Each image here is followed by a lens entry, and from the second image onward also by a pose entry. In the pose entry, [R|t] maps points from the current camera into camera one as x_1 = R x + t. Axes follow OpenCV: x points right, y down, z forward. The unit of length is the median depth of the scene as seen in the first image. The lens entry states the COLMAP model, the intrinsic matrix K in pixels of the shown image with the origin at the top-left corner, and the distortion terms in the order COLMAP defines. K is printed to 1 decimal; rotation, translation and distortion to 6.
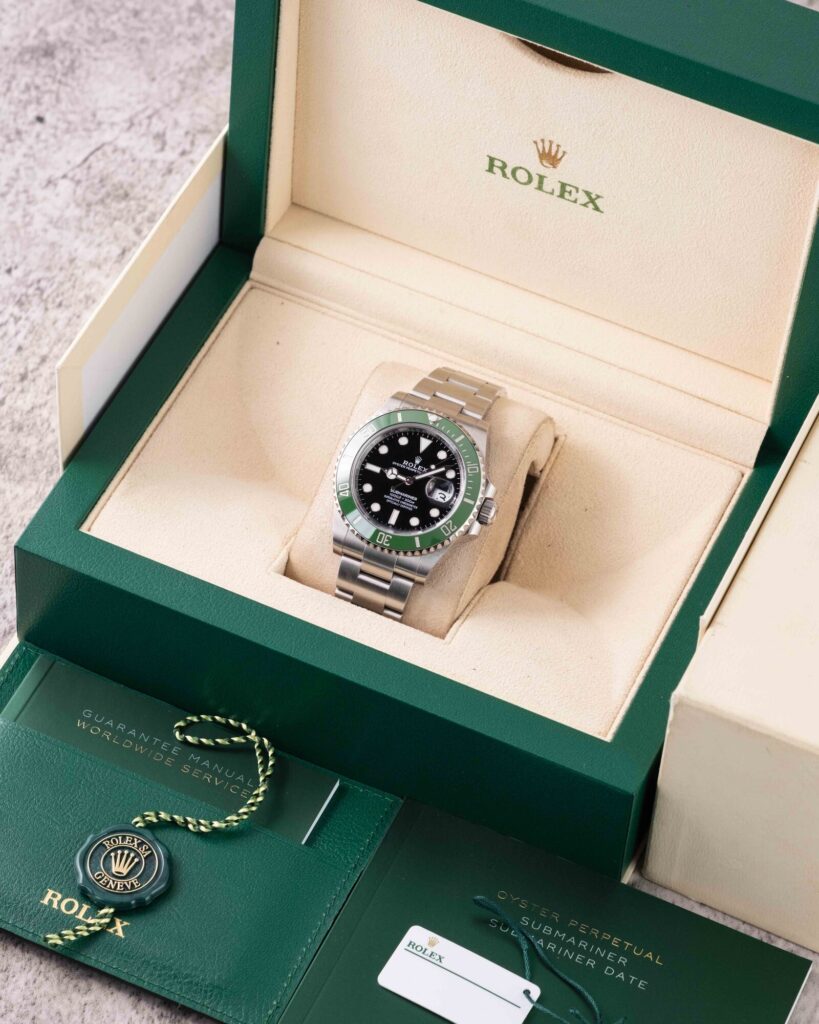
lens RADIAL K [[4754.0, 0, 409.6], [0, 4754.0, 513.0], [0, 0, 1]] dist [0.433278, 0.000000]
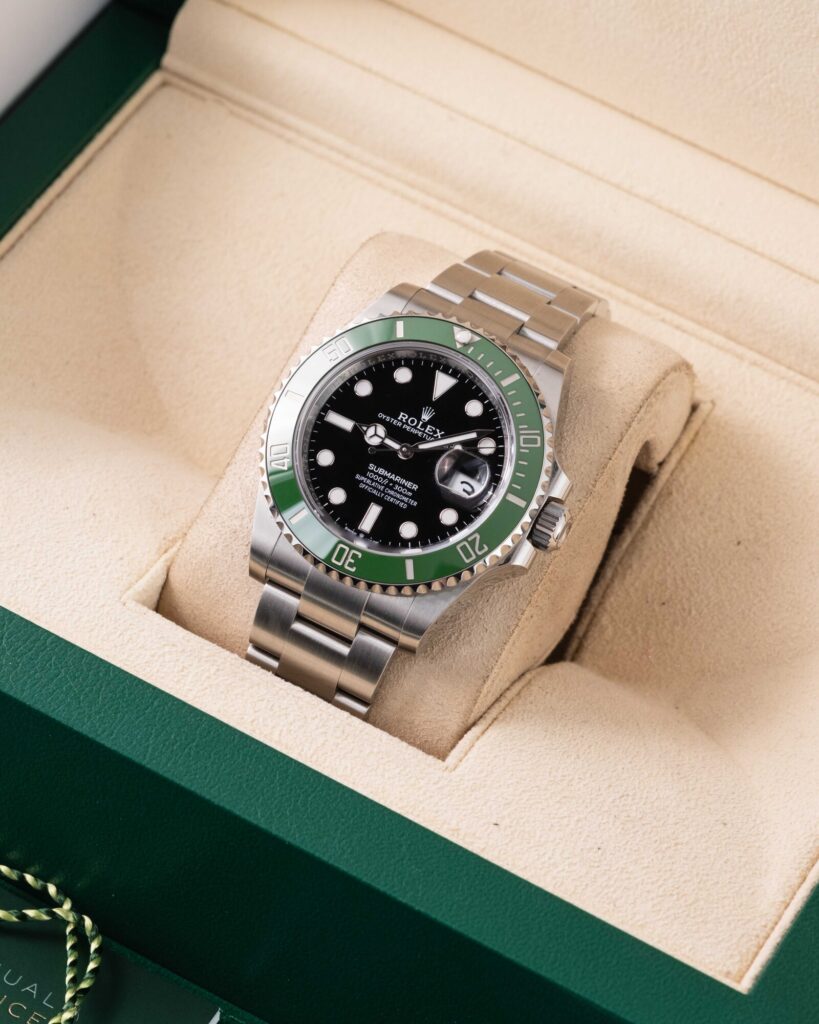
lens RADIAL K [[4754.0, 0, 362.9], [0, 4754.0, 526.9], [0, 0, 1]] dist [0.433278, 0.000000]
pose [[0.994925, 0.093783, -0.036443, 0.014815], [-0.094404, 0.995410, -0.015703, 0.009999], [0.034803, 0.019064, 0.999212, 0.473718]]
